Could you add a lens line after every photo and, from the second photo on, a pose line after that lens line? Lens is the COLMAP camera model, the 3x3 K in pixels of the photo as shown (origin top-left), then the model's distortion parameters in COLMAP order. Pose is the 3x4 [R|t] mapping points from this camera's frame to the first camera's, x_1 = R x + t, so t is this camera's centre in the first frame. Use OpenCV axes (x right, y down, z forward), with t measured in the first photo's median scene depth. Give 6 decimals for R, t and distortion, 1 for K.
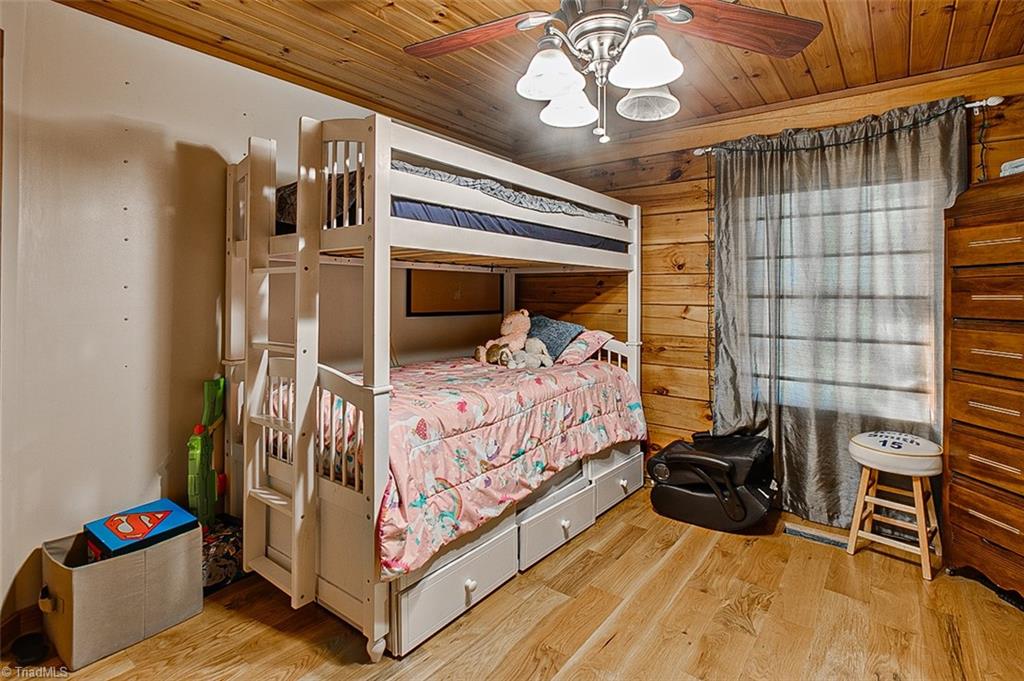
lens RADIAL K [[500.7, 0, 518.9], [0, 500.7, 286.1], [0, 0, 1]] dist [-0.006839, 0.002609]
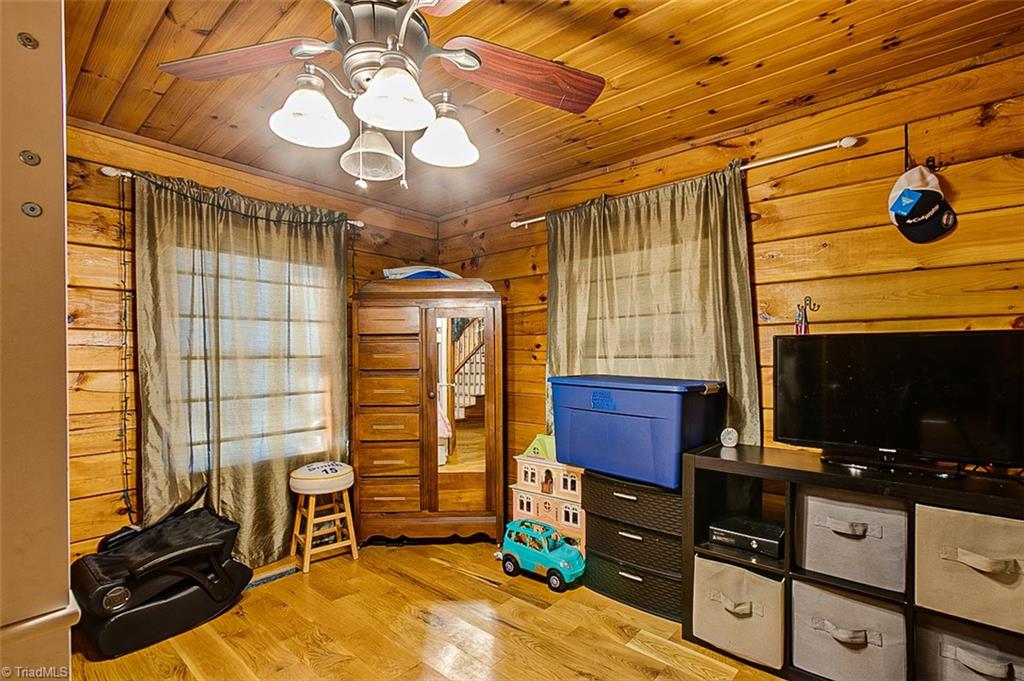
lens RADIAL K [[475.1, 0, 513.0], [0, 475.1, 351.6], [0, 0, 1]] dist [-0.001608, -0.000229]
pose [[0.073146, -0.005935, 0.997304, -0.402611], [-0.010227, 0.999925, 0.006701, -0.003132], [-0.997269, -0.010689, 0.073080, 0.406314]]
